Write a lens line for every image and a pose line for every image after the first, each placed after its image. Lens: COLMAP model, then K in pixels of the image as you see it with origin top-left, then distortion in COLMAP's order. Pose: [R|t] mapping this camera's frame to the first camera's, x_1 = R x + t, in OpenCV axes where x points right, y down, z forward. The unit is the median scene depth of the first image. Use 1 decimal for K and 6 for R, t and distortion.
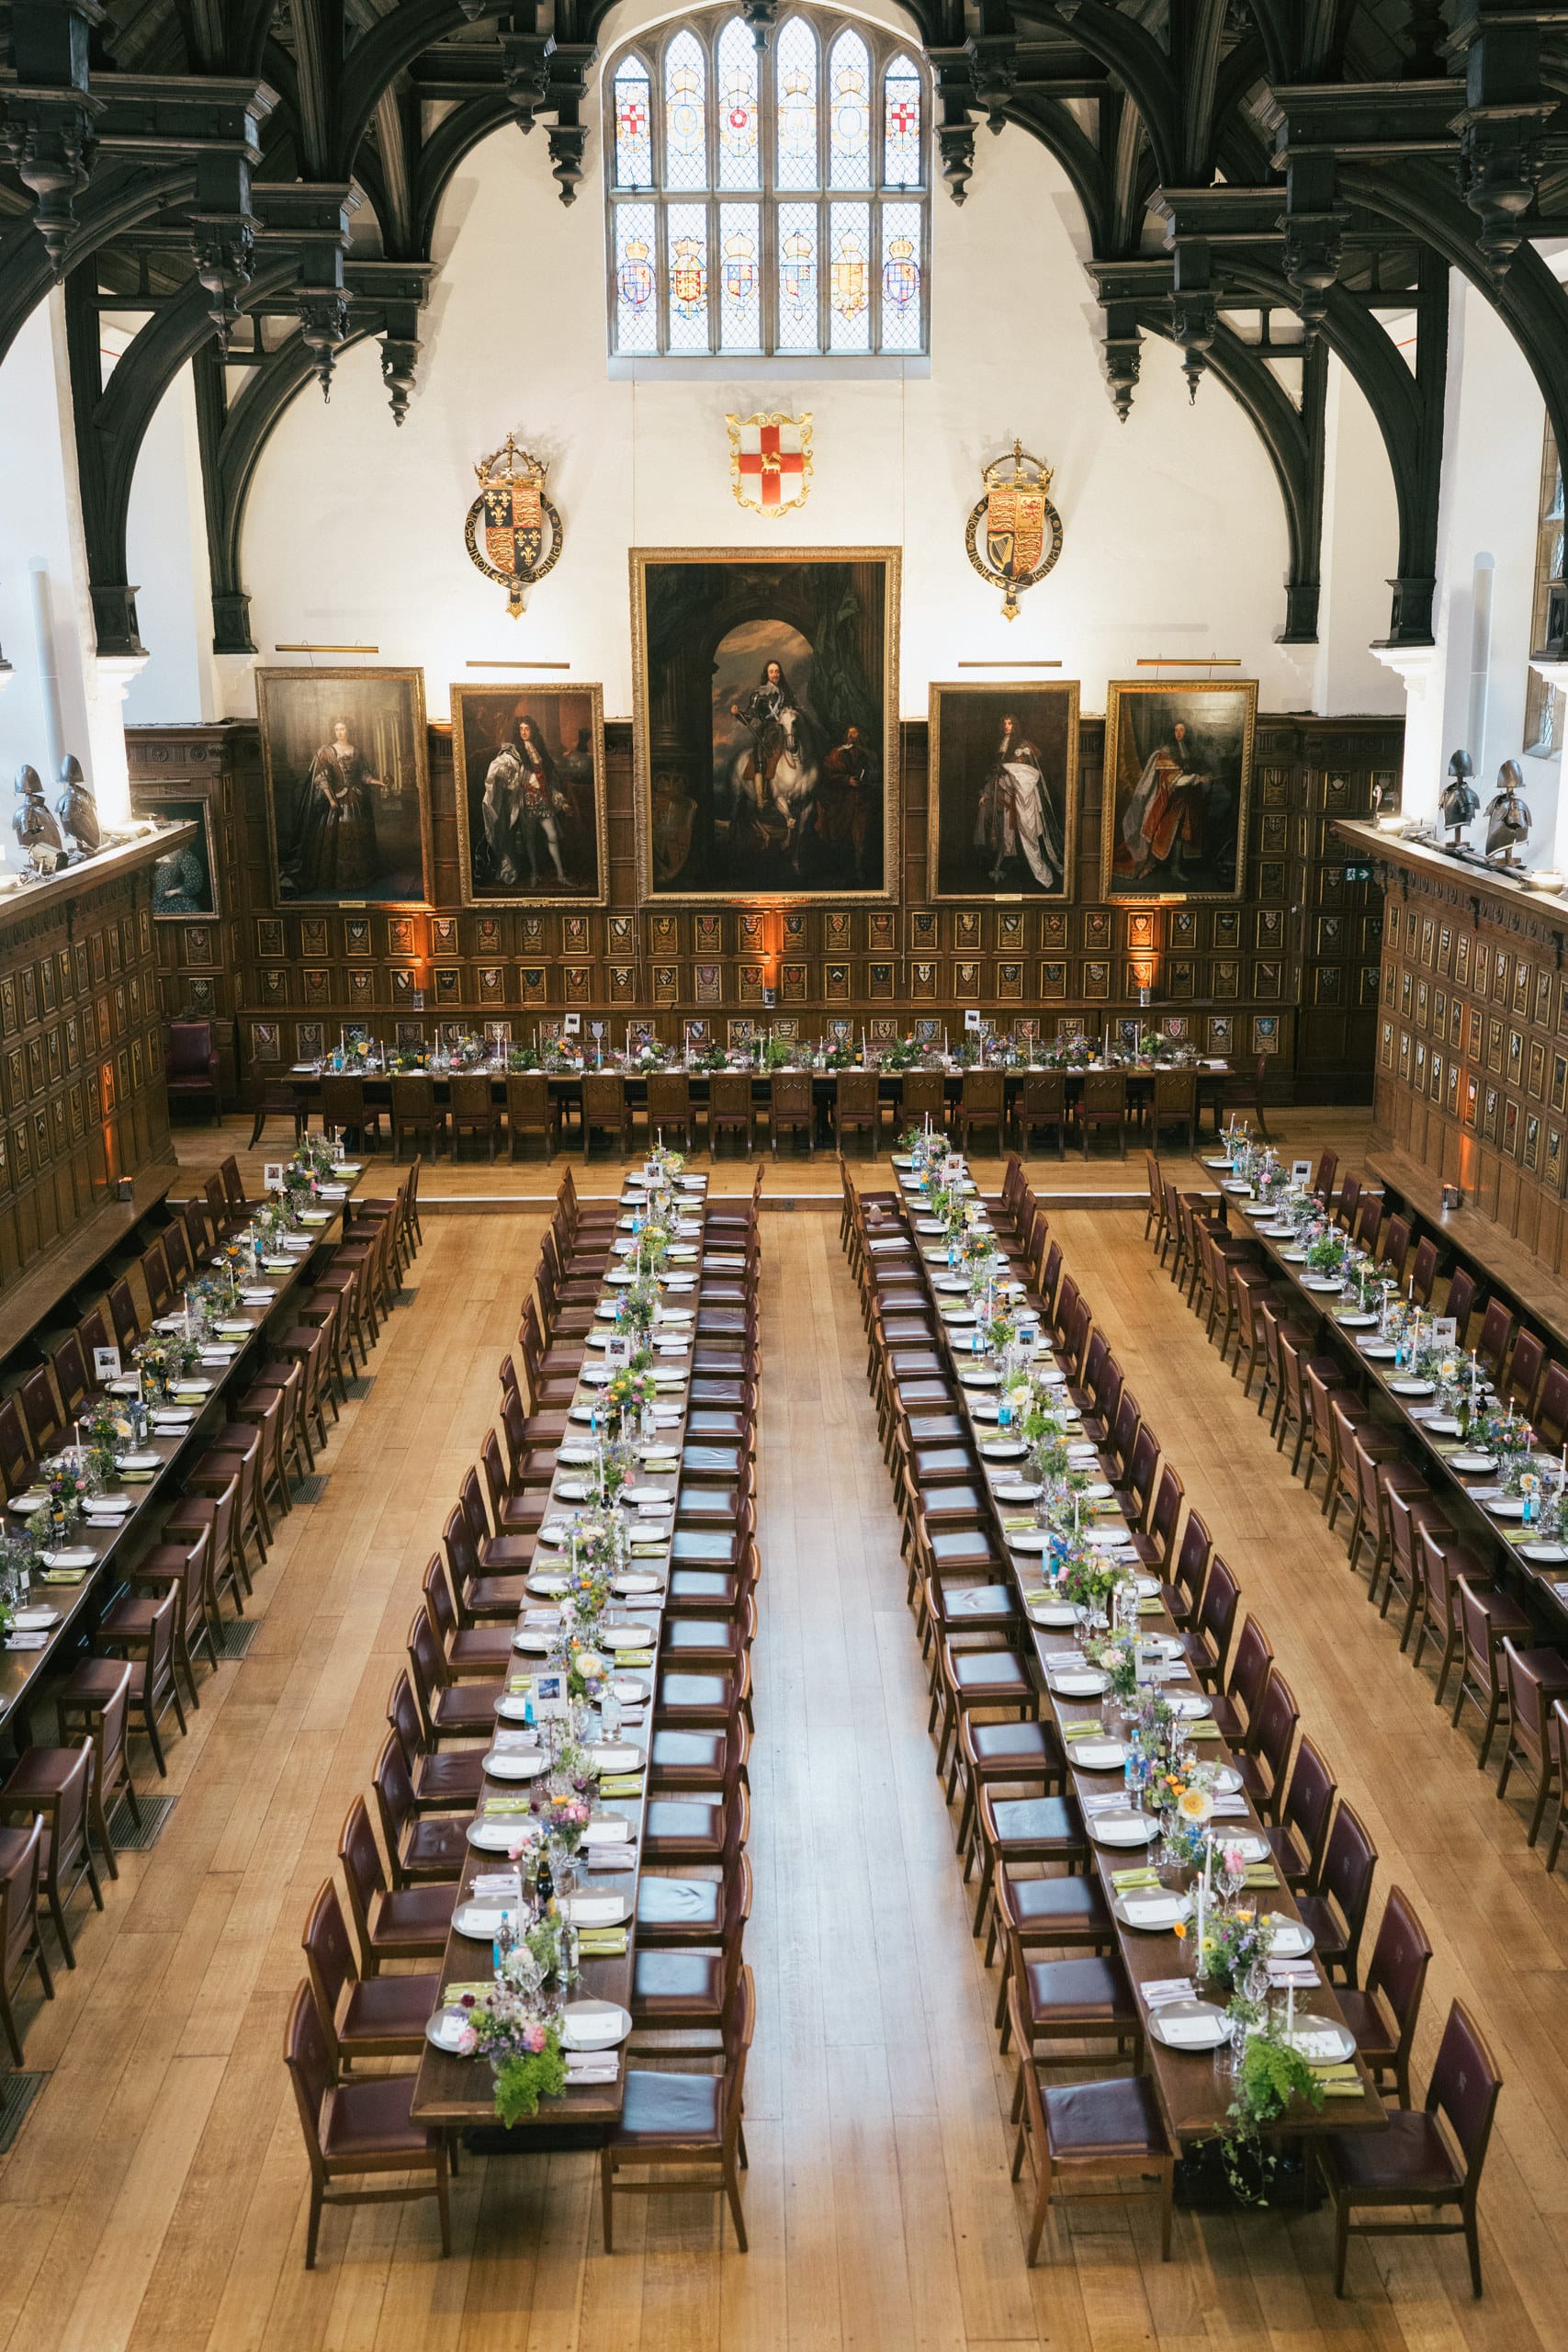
lens RADIAL K [[2406.3, 0, 824.5], [0, 2406.3, 1199.1], [0, 0, 1]] dist [-0.022711, 0.000000]
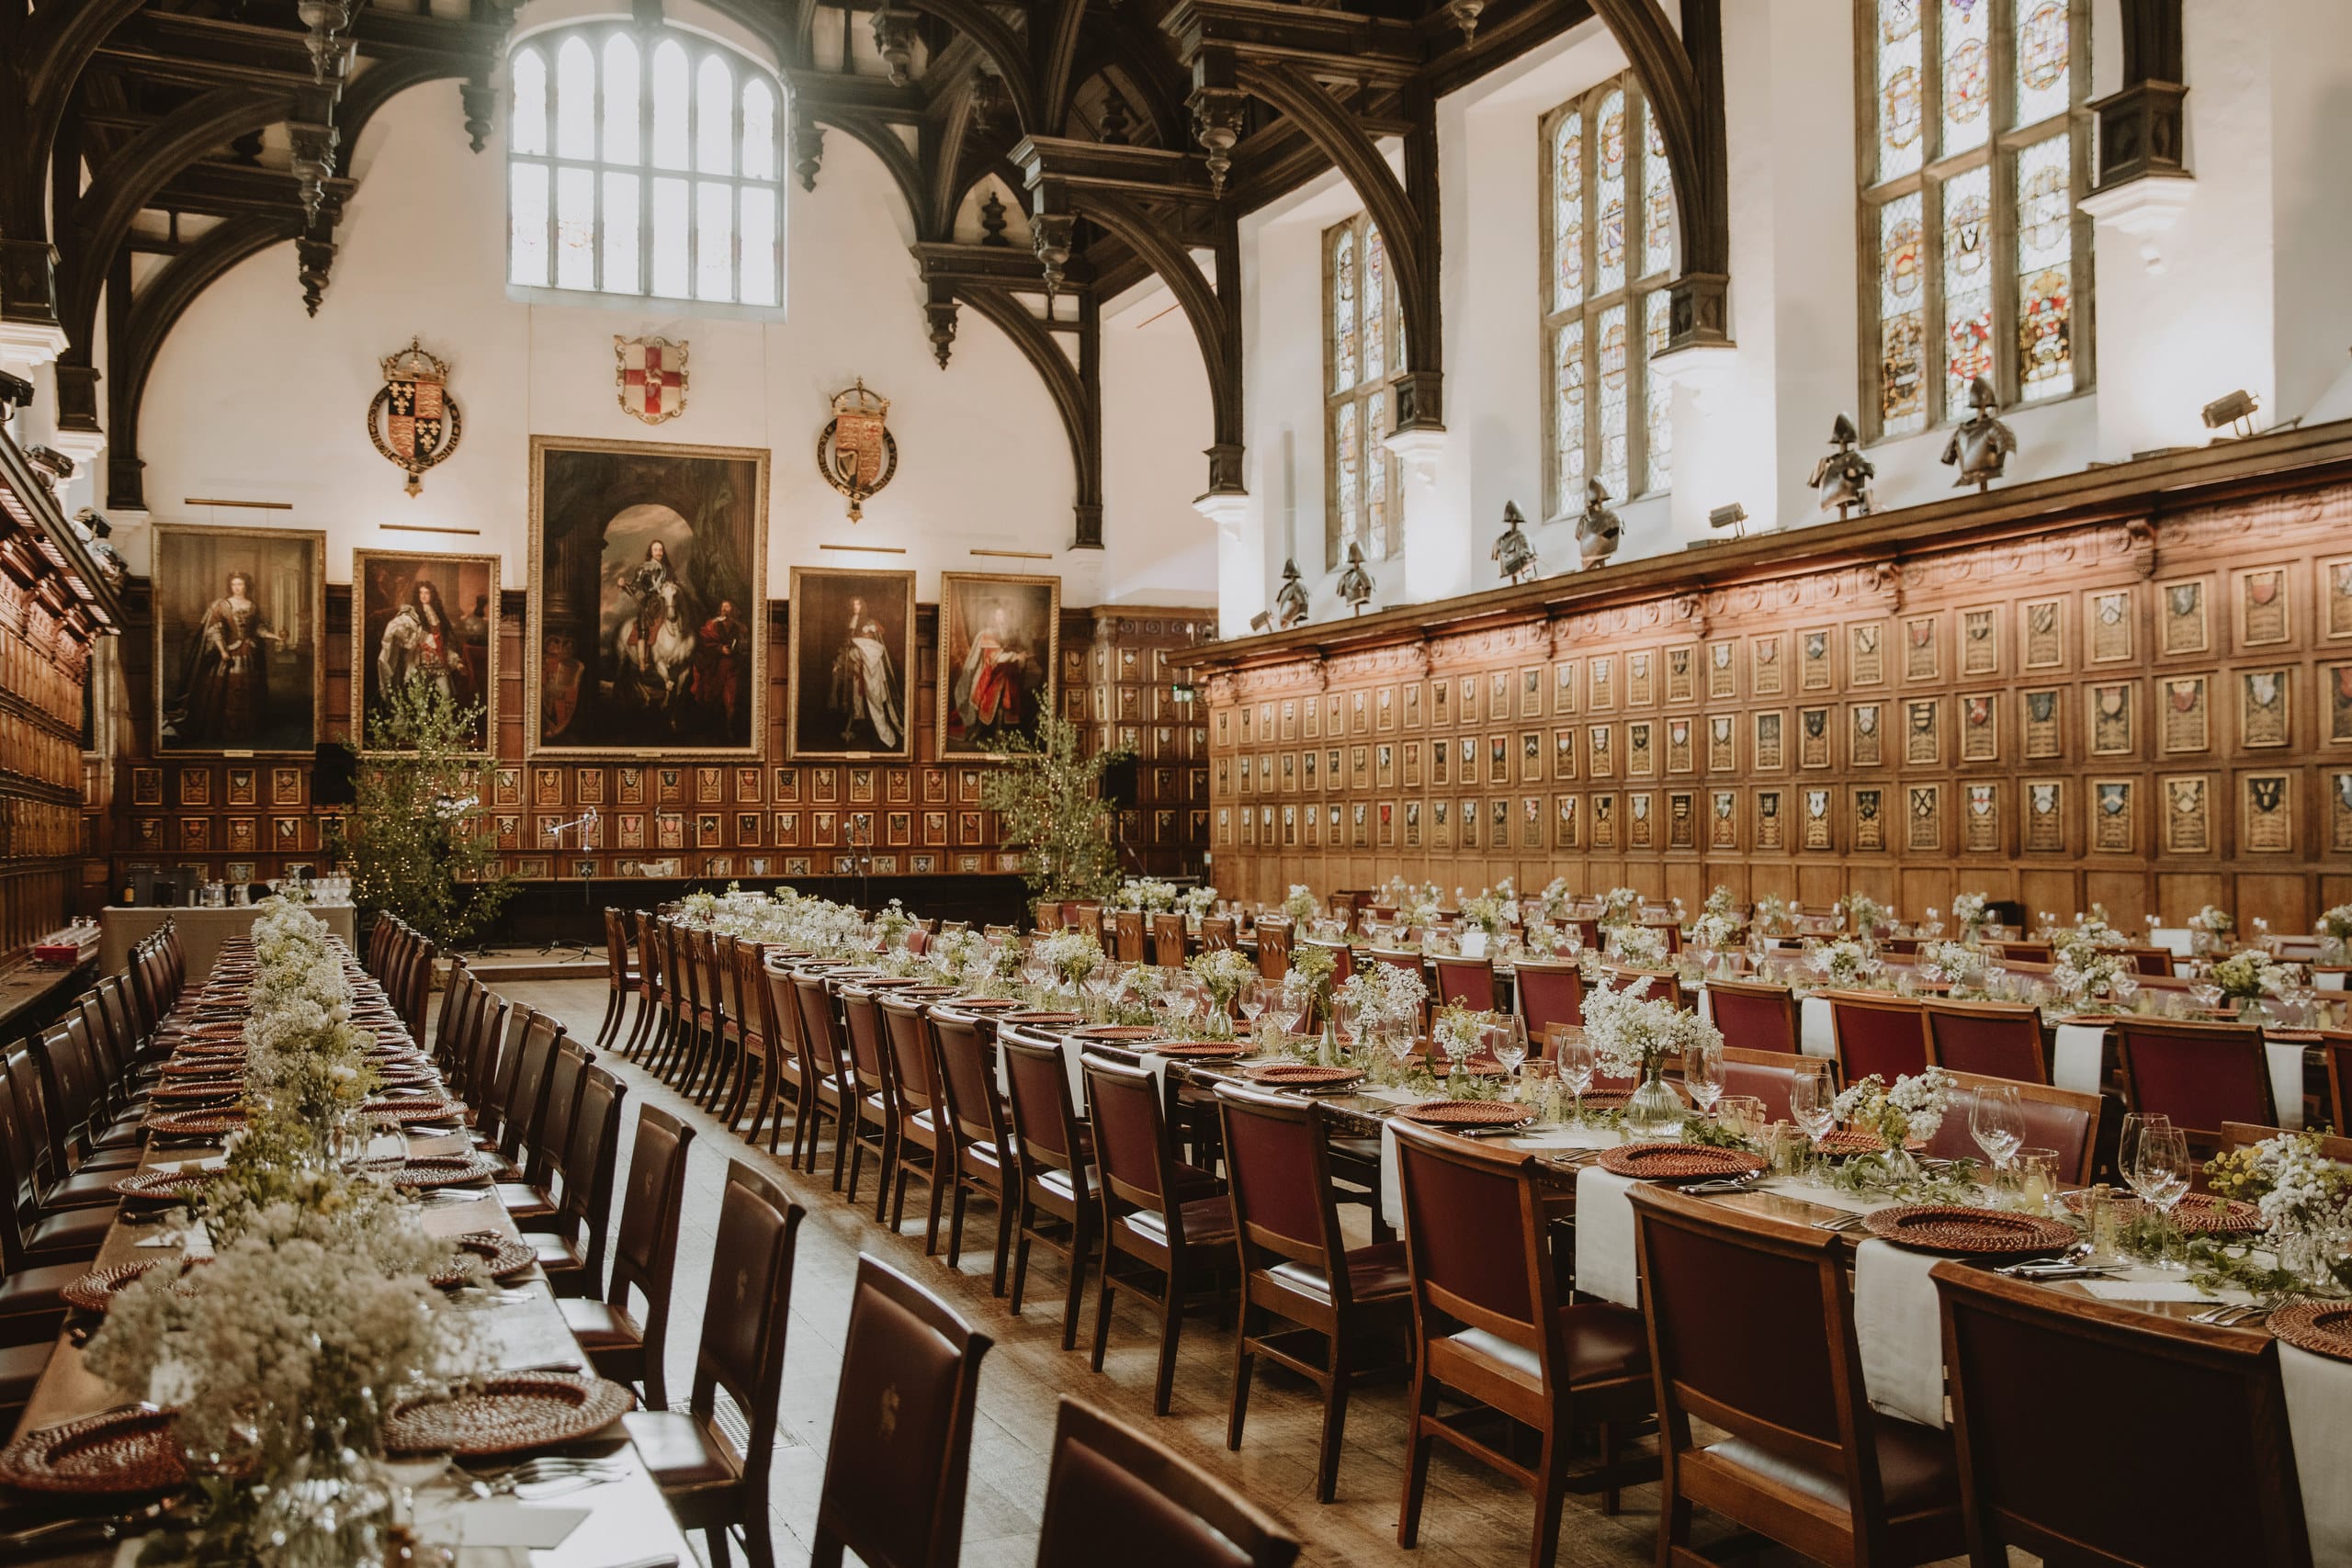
lens RADIAL K [[2084.8, 0, 1176.4], [0, 2084.8, 779.4], [0, 0, 1]] dist [-0.048944, 0.096521]
pose [[0.926203, 0.005015, 0.376991, -0.162411], [0.098922, 0.961648, -0.255826, 0.158842], [-0.363815, 0.274239, 0.890186, 0.066220]]
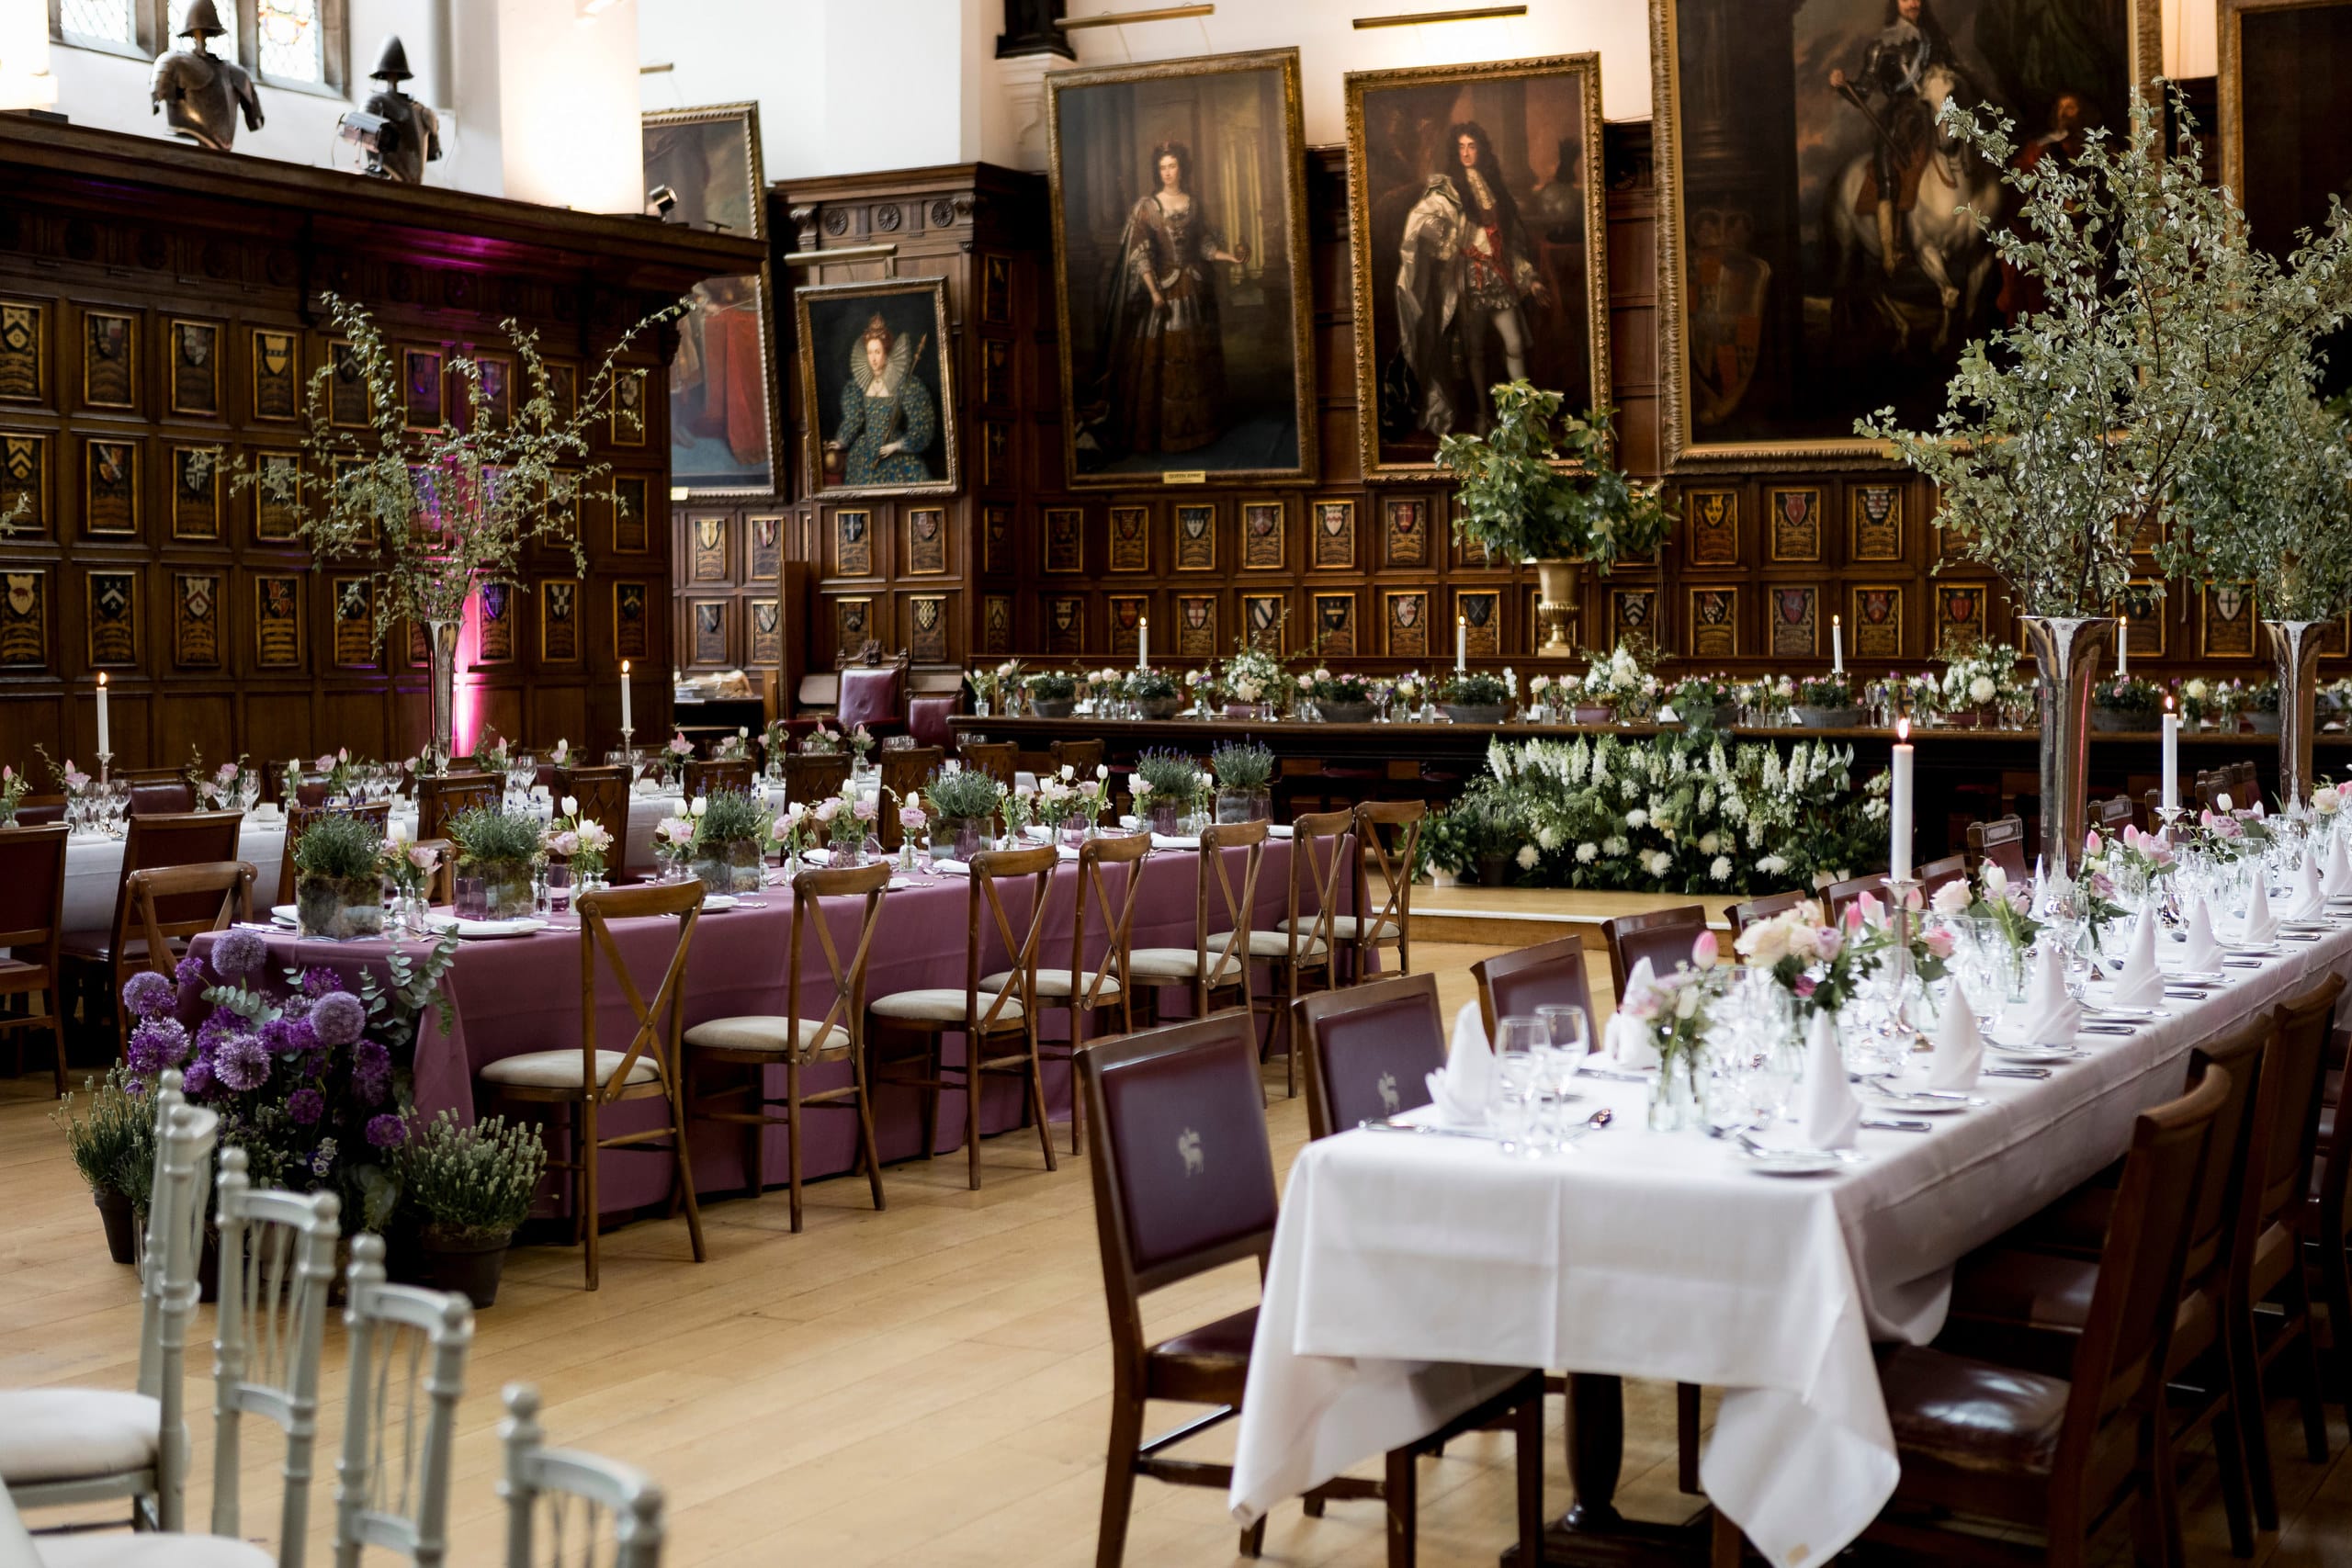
lens RADIAL K [[3272.8, 0, 1150.4], [0, 3272.8, 728.5], [0, 0, 1]] dist [-0.038077, 0.000000]
pose [[0.863874, 0.015533, -0.503468, 0.189833], [-0.123942, 0.975349, -0.182574, 0.078574], [0.488221, 0.220121, 0.844504, 0.366220]]
